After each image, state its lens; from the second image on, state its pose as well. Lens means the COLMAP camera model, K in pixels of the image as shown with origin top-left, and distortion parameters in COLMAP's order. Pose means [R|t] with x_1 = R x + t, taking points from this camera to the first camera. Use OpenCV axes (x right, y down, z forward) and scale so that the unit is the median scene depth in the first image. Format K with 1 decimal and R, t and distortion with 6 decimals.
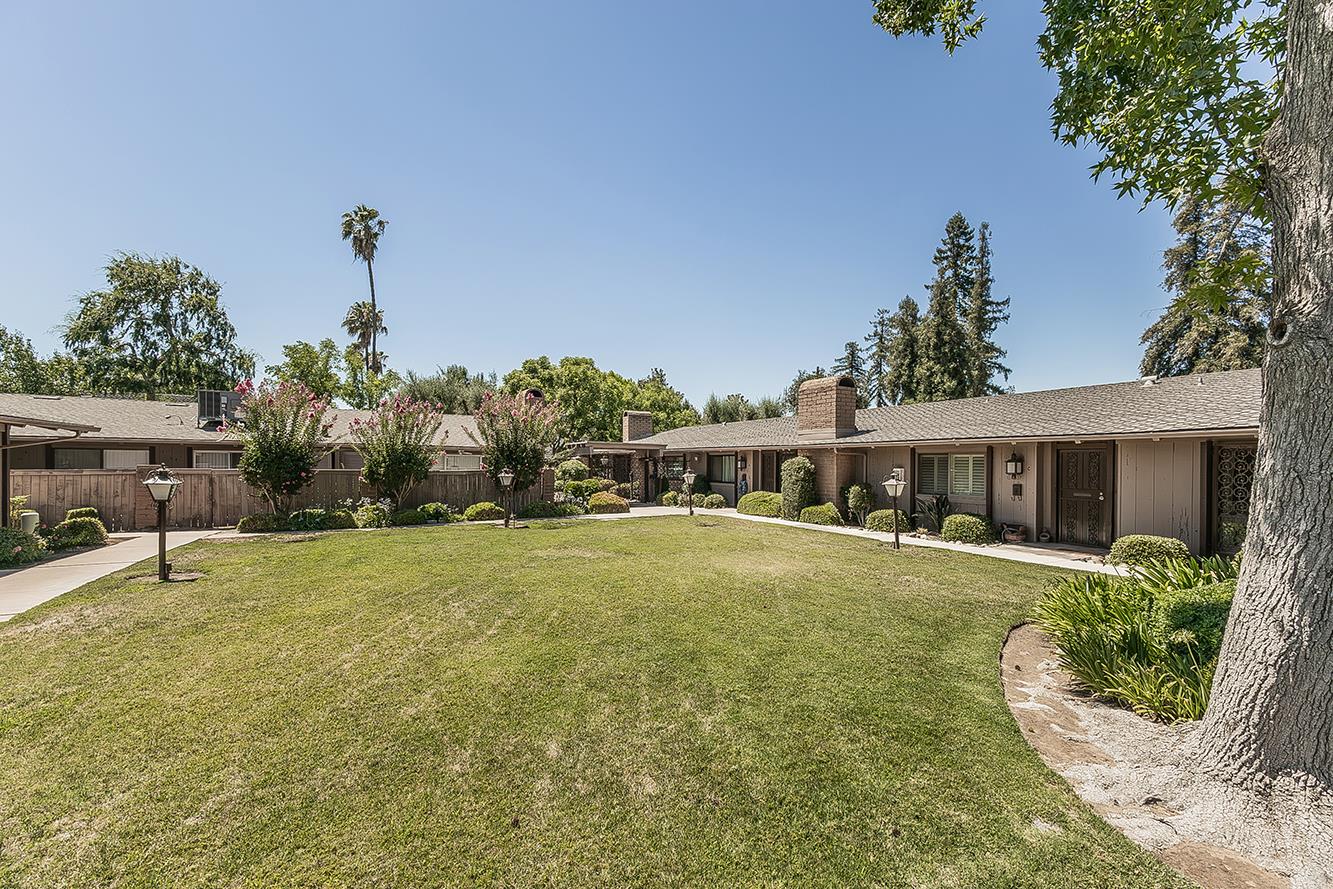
lens RADIAL K [[583.9, 0, 687.6], [0, 583.9, 462.6], [0, 0, 1]] dist [0.001905, 0.000068]
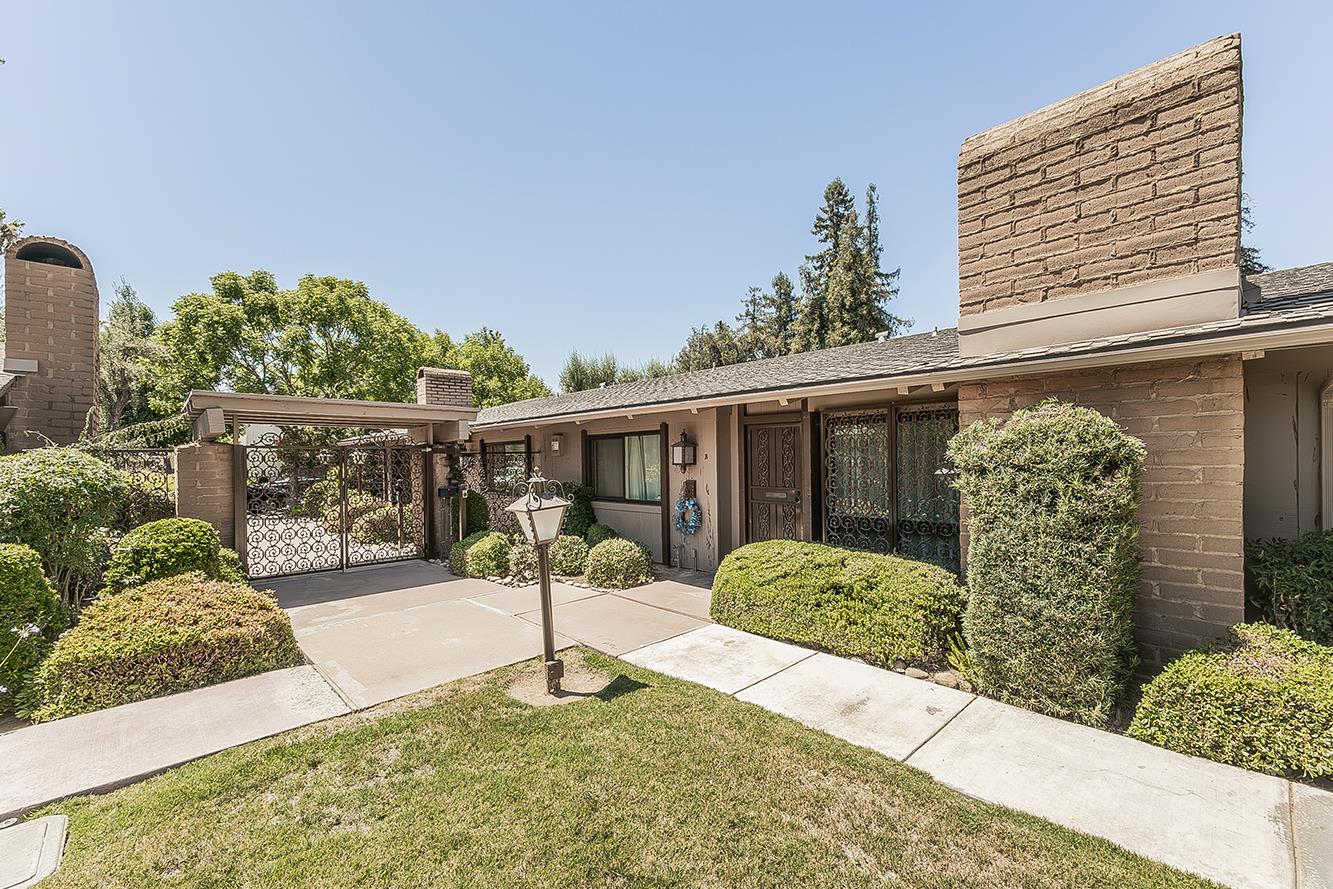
lens RADIAL K [[582.9, 0, 681.1], [0, 582.9, 455.9], [0, 0, 1]] dist [-0.000363, -0.000133]
pose [[0.971152, -0.022894, 0.237361, 0.001098], [0.024074, 0.999708, -0.002073, 0.001903], [-0.237244, 0.007727, 0.971419, 0.280829]]
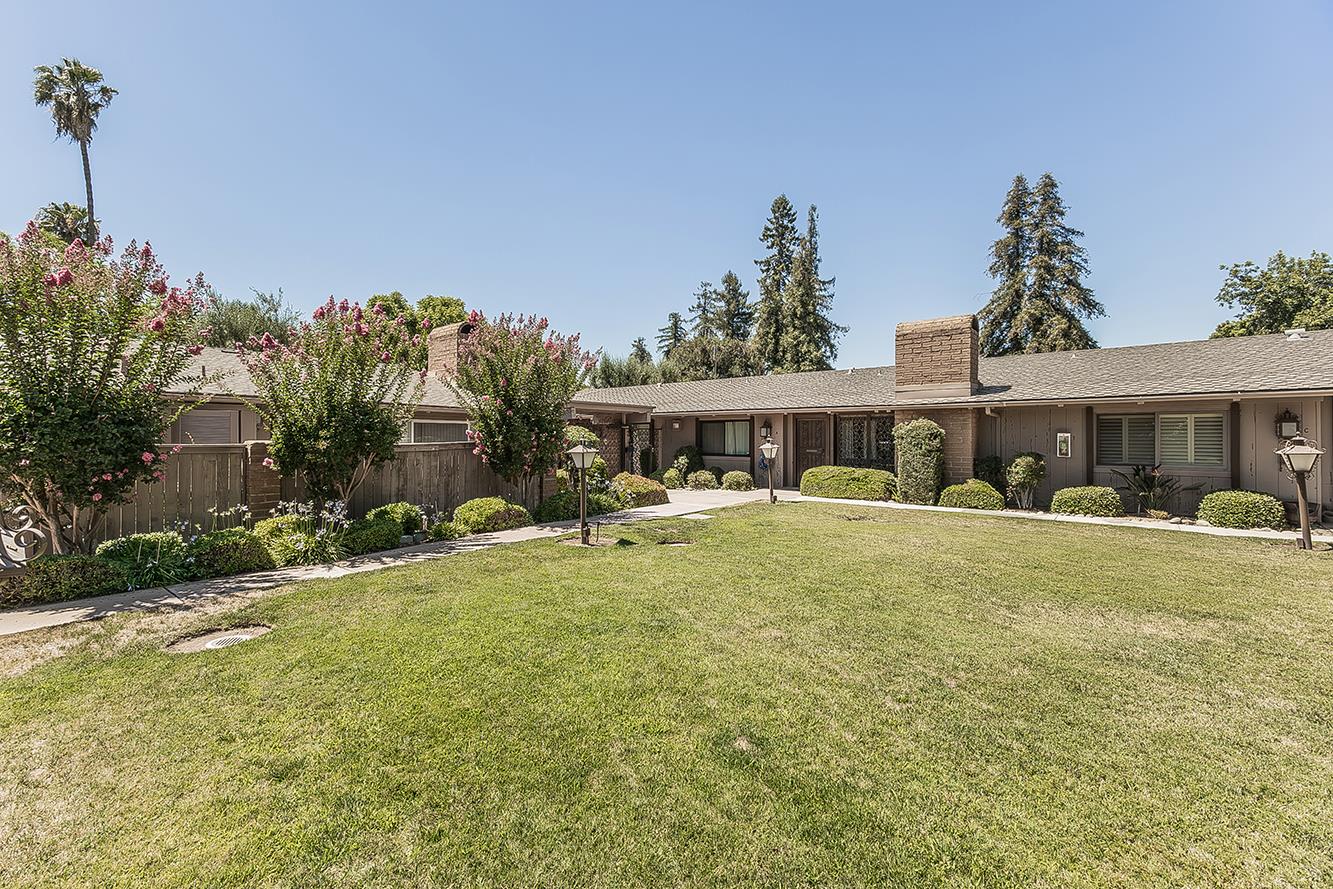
lens RADIAL K [[583.8, 0, 667.0], [0, 583.8, 423.0], [0, 0, 1]] dist [0.000774, -0.000665]
pose [[0.943842, -0.000973, 0.330397, -0.126561], [0.007637, 0.999793, -0.018873, 0.002099], [-0.330310, 0.020336, 0.943653, 0.135671]]
